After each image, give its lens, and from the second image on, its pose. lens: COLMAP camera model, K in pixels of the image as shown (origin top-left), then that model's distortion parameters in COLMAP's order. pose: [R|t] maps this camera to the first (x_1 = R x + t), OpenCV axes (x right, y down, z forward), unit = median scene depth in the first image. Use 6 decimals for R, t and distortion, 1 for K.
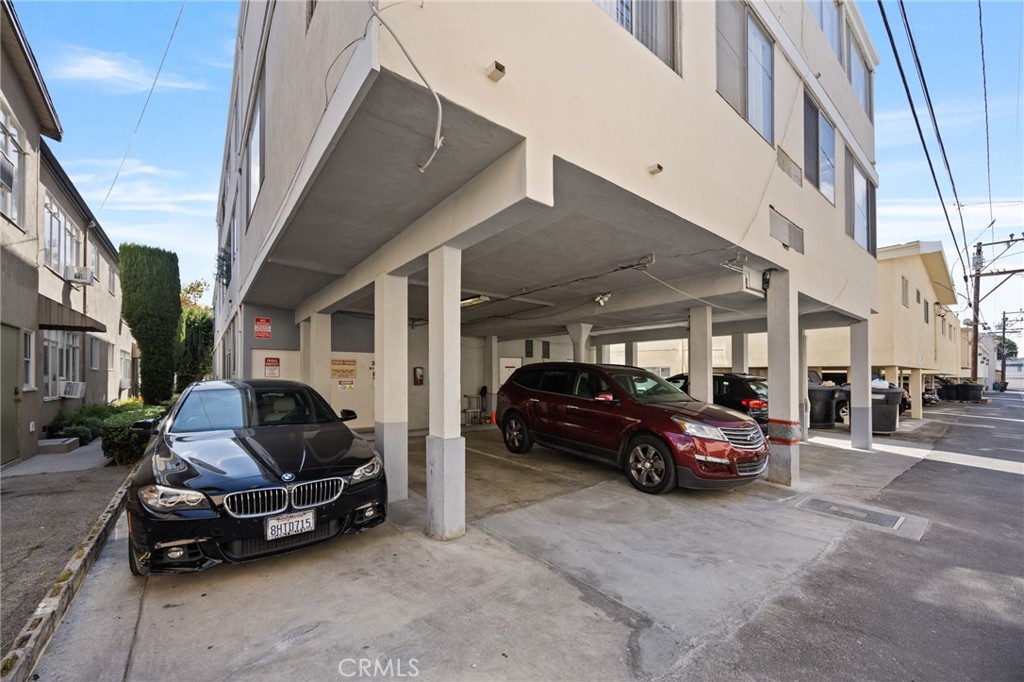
lens RADIAL K [[399.1, 0, 523.5], [0, 399.1, 372.5], [0, 0, 1]] dist [-0.003791, -0.000071]
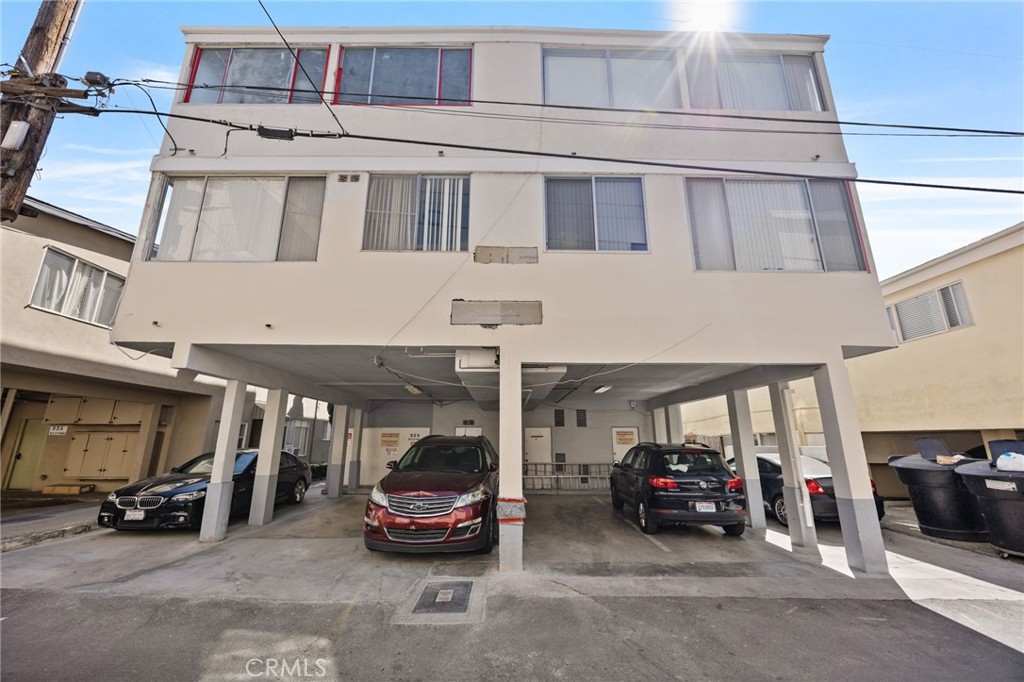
lens RADIAL K [[399.1, 0, 513.7], [0, 399.1, 342.0], [0, 0, 1]] dist [-0.003791, -0.000071]
pose [[0.786440, -0.152239, -0.598611, 1.822880], [0.007540, 0.971443, -0.237151, -0.019448], [0.617620, 0.181992, 0.765130, 0.284826]]
